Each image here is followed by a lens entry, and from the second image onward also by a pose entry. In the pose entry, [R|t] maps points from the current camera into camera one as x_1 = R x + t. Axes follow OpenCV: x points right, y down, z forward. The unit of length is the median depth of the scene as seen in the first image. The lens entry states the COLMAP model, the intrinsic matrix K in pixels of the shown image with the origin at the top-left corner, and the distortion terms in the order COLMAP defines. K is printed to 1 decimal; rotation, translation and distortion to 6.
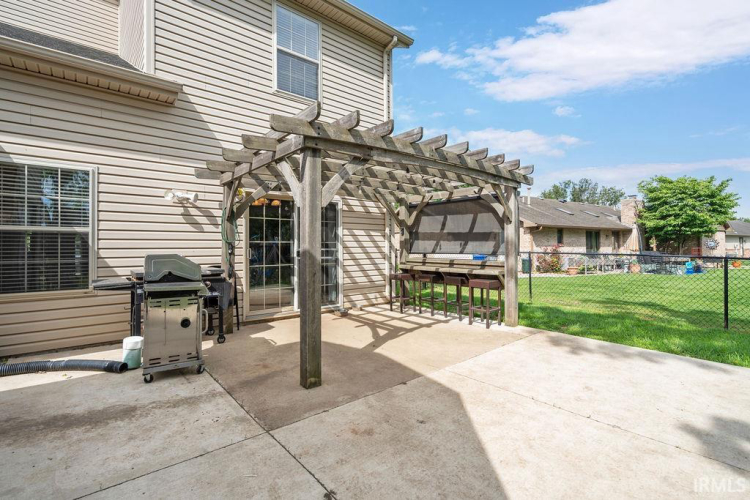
lens RADIAL K [[342.9, 0, 373.4], [0, 342.9, 244.1], [0, 0, 1]] dist [-0.000403, -0.000075]
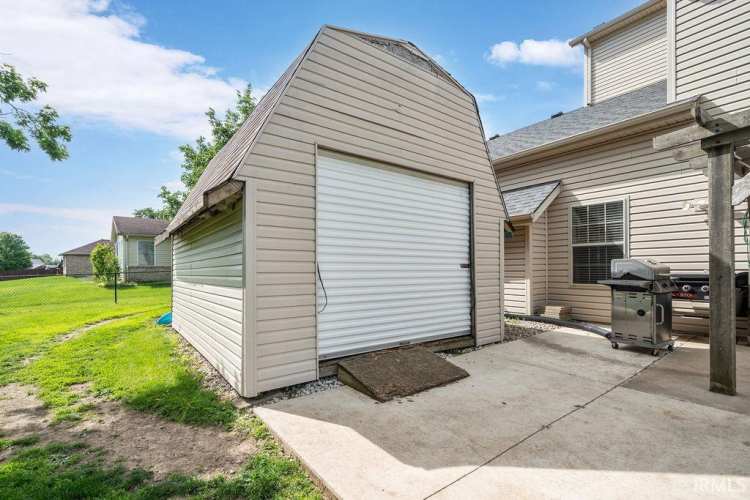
lens RADIAL K [[343.0, 0, 374.9], [0, 343.0, 265.8], [0, 0, 1]] dist [0.000030, 0.000022]
pose [[-0.048274, 0.005635, -0.998818, 0.757964], [0.031701, 0.999489, 0.004107, 0.017919], [0.998331, -0.031465, -0.048428, 0.069791]]
